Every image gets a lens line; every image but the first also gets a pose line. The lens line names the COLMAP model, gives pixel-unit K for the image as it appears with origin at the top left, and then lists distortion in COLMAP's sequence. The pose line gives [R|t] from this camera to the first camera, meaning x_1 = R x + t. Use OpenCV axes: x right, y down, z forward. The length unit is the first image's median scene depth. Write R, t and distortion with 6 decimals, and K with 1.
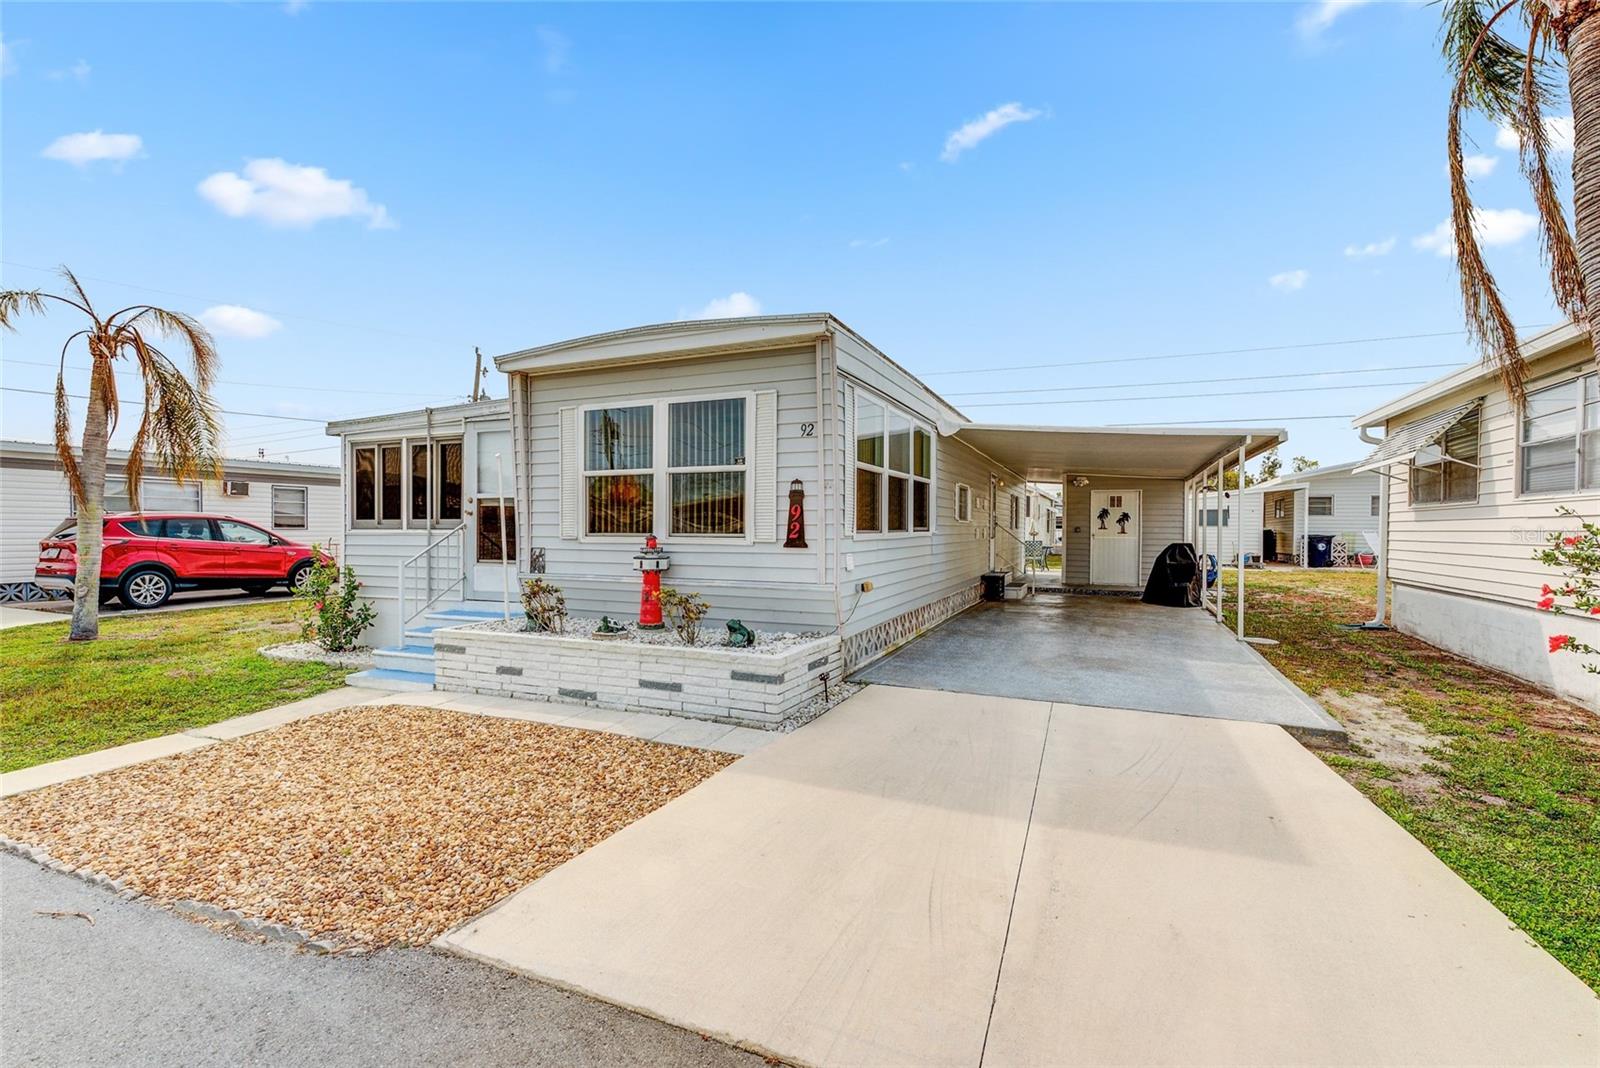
lens RADIAL K [[715.4, 0, 797.7], [0, 715.4, 533.0], [0, 0, 1]] dist [0.008347, -0.002035]
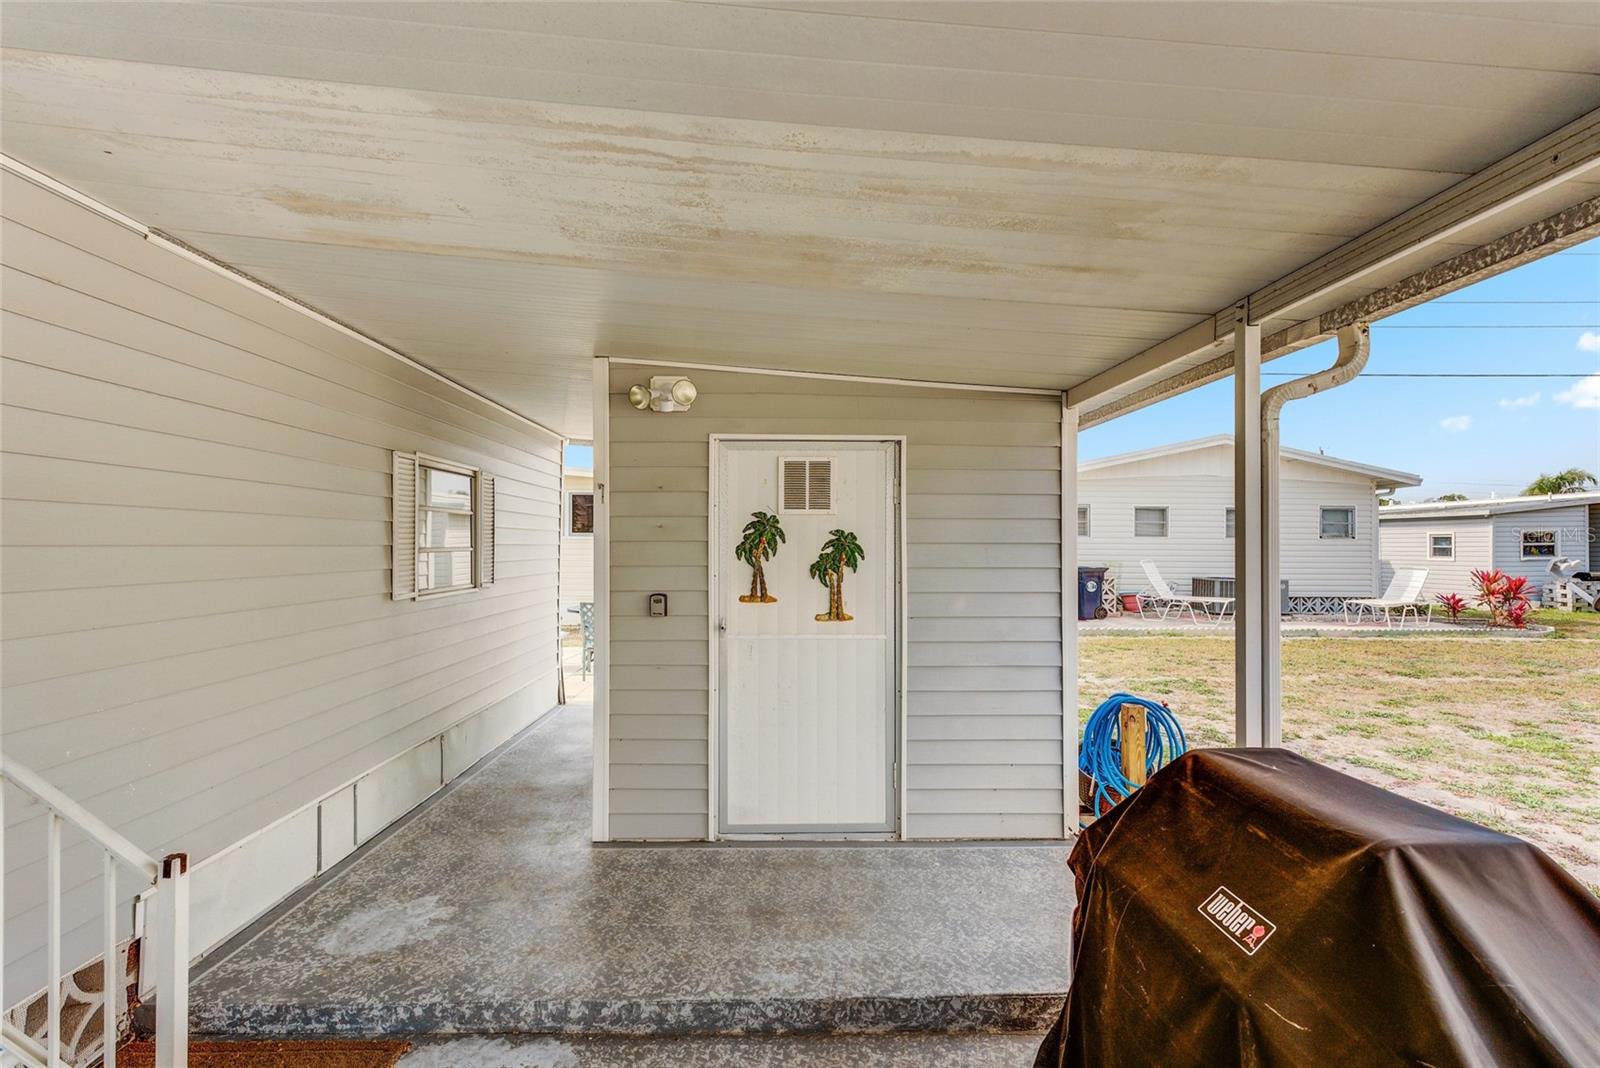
lens RADIAL K [[715.4, 0, 802.0], [0, 715.4, 537.9], [0, 0, 1]] dist [0.008347, -0.002035]
pose [[0.899268, -0.000342, 0.437398, 0.337958], [0.005599, 0.999927, -0.010728, -0.023669], [-0.437362, 0.012097, 0.899204, 0.785789]]
